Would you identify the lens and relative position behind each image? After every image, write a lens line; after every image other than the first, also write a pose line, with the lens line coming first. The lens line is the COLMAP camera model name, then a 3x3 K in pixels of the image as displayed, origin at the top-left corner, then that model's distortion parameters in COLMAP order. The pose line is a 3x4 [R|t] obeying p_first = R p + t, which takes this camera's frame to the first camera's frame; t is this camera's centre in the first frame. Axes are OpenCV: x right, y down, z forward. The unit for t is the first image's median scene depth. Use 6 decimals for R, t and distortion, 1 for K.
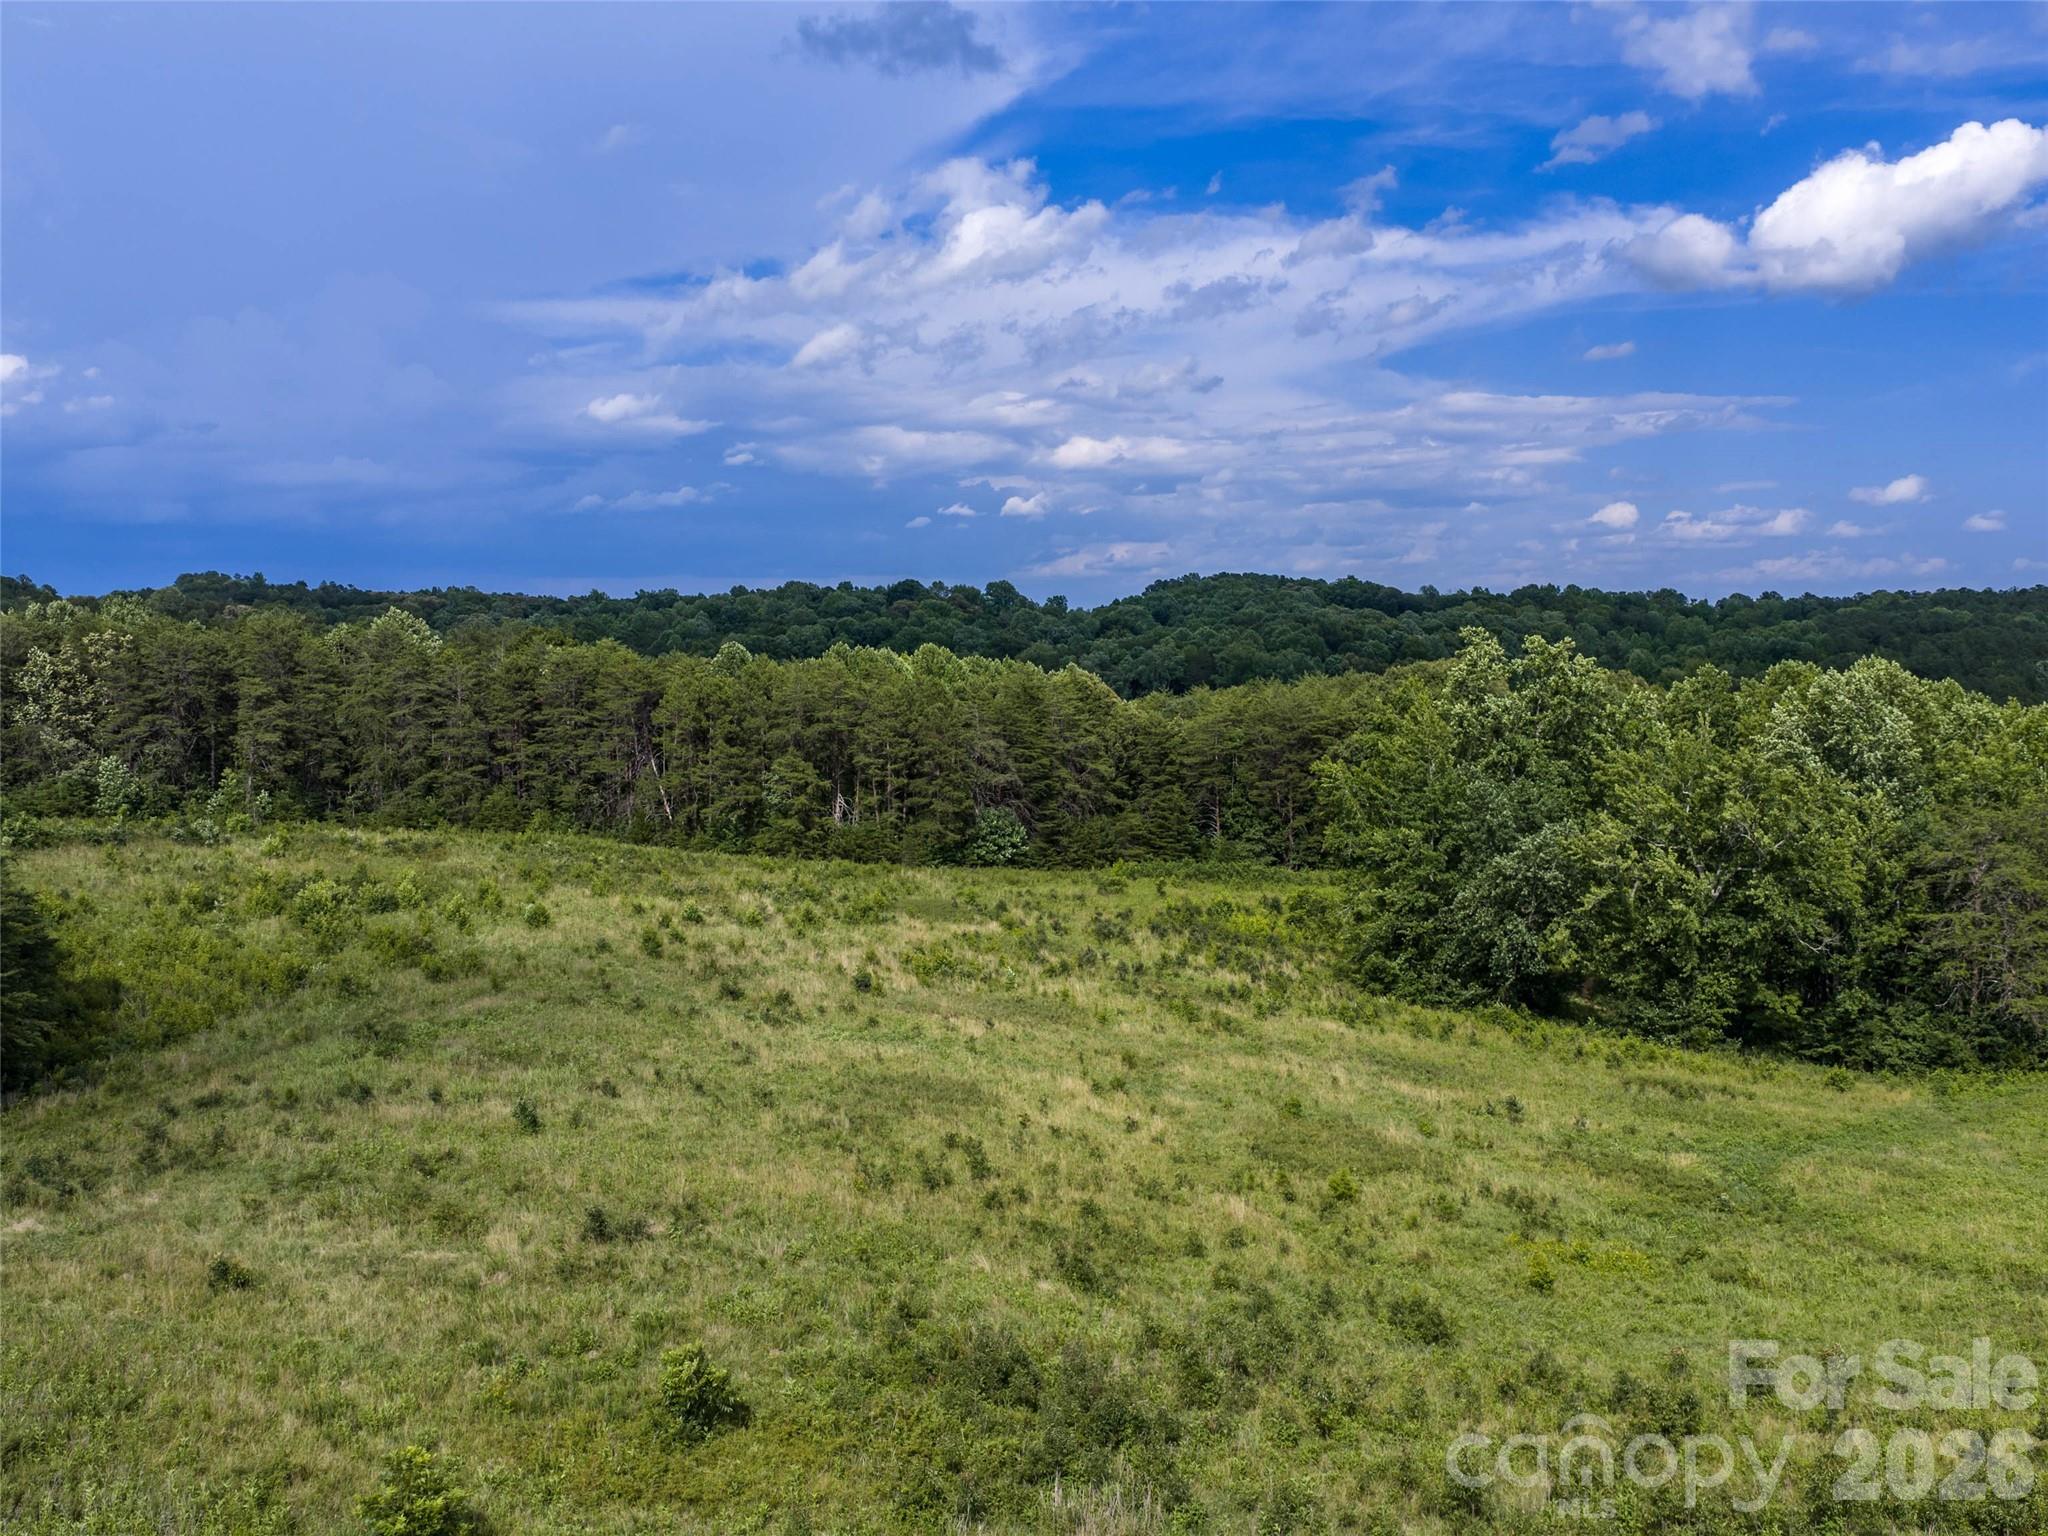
lens RADIAL K [[1677.5, 0, 1024.0], [0, 1677.5, 768.0], [0, 0, 1]] dist [0.013036, -0.018522]
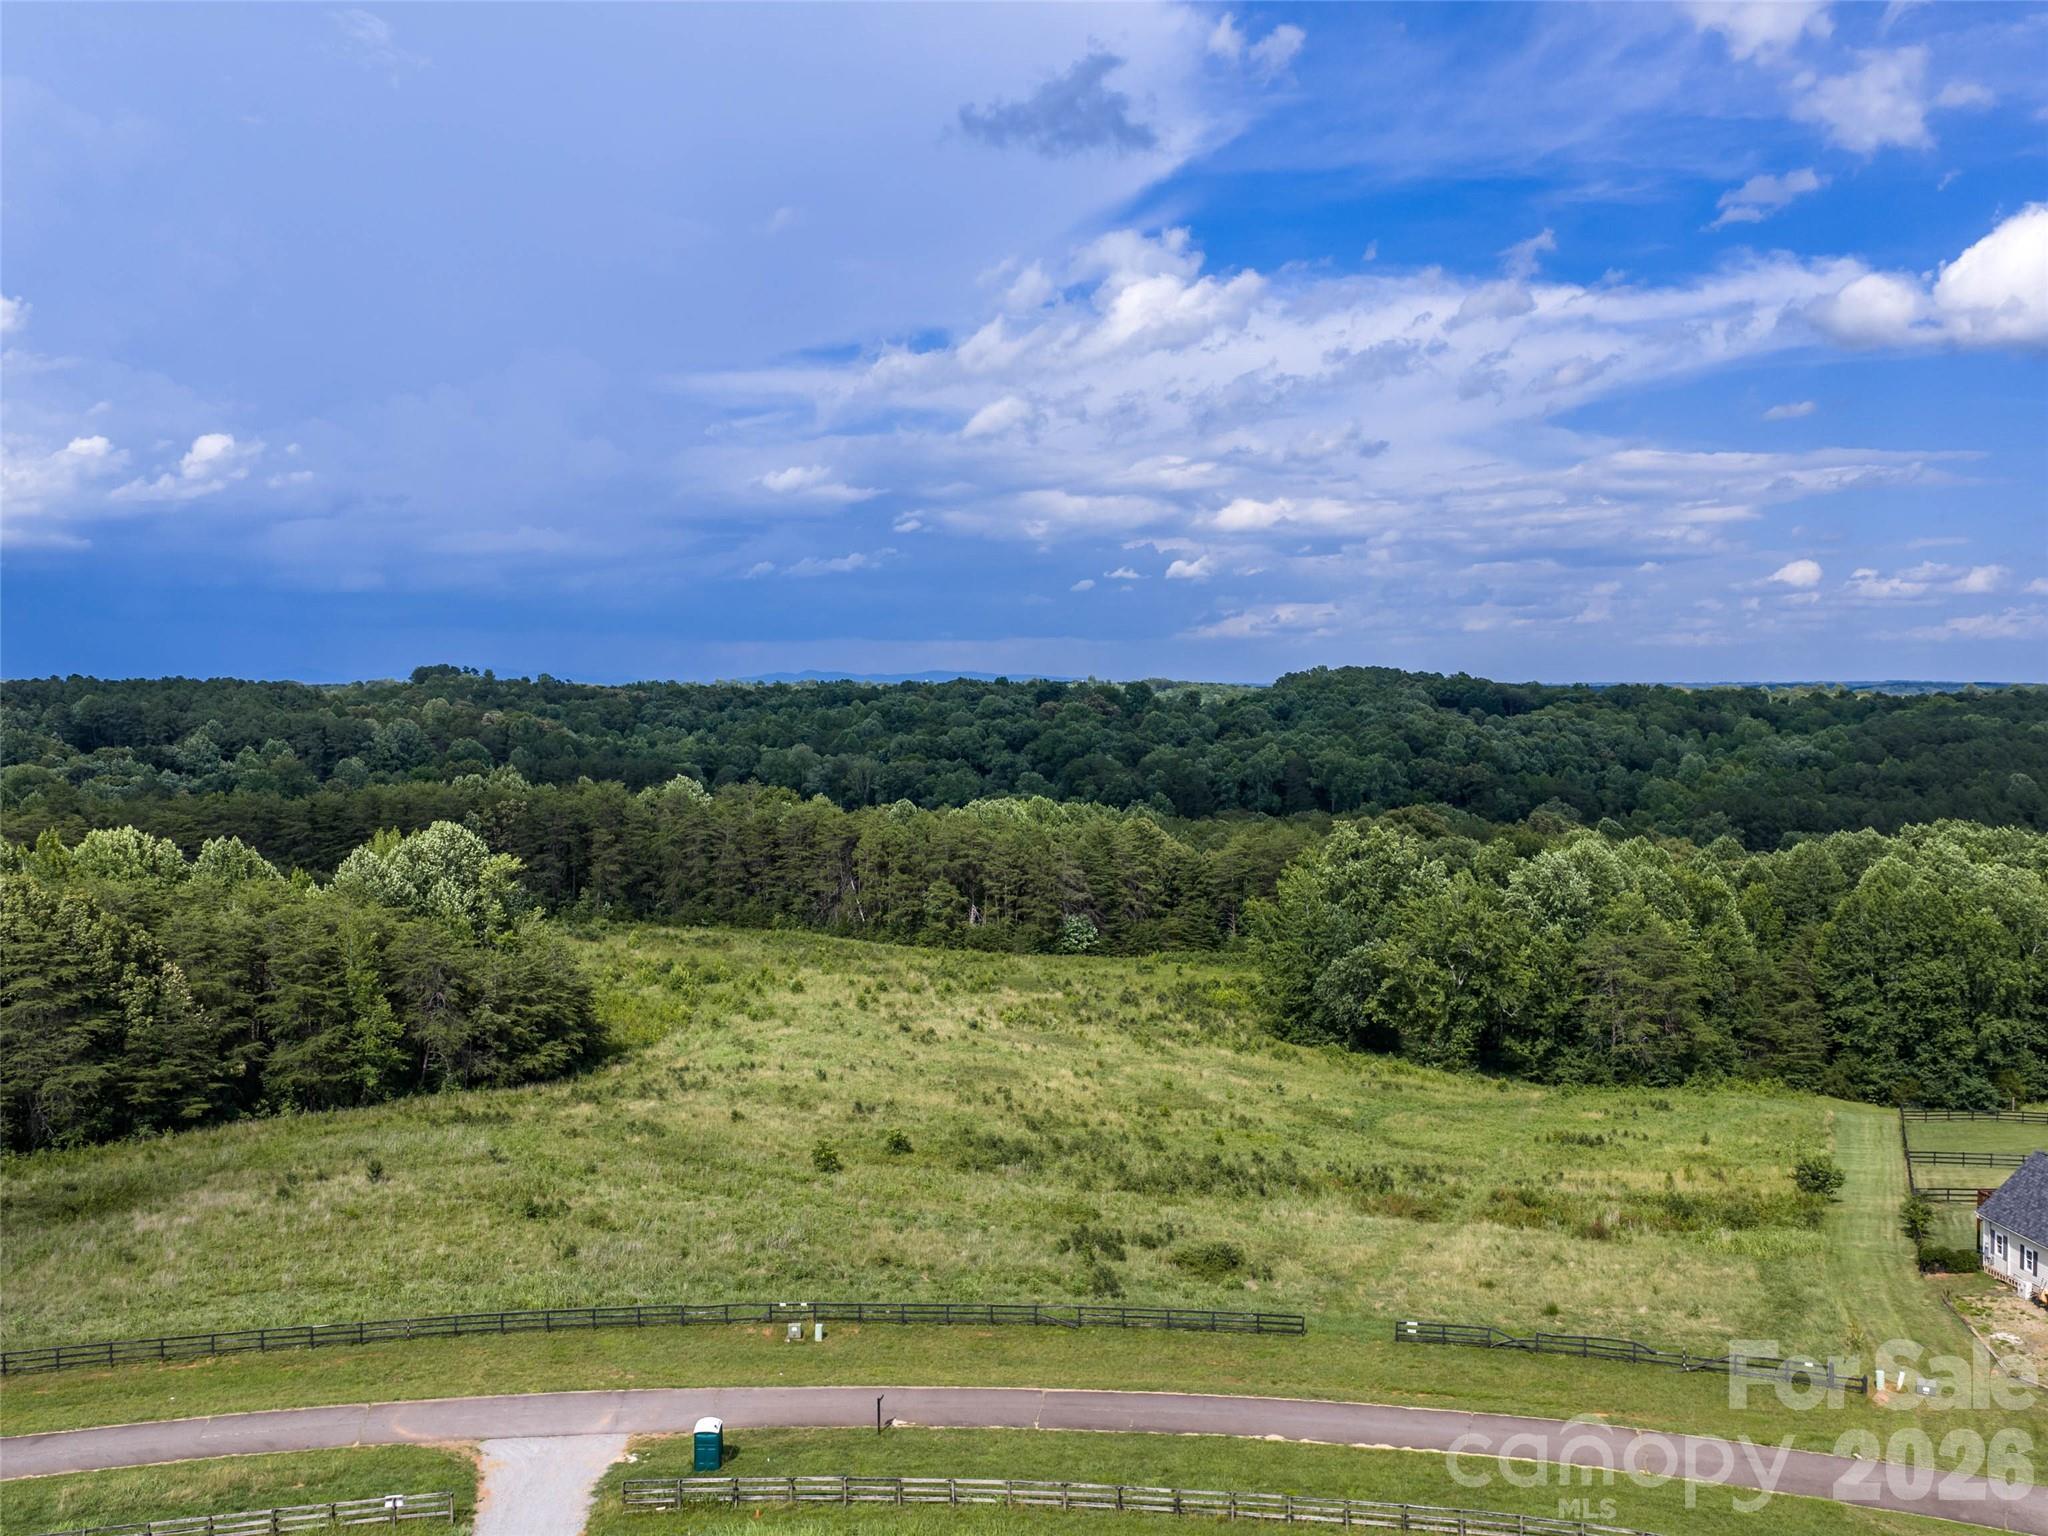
lens RADIAL K [[1672.8, 0, 1036.7], [0, 1672.8, 804.9], [0, 0, 1]] dist [0.028374, 0.004658]
pose [[0.995956, 0.002118, -0.089813, 0.083008], [-0.003446, 0.999887, -0.014629, -0.053456], [0.089772, 0.014879, 0.995851, -0.505084]]
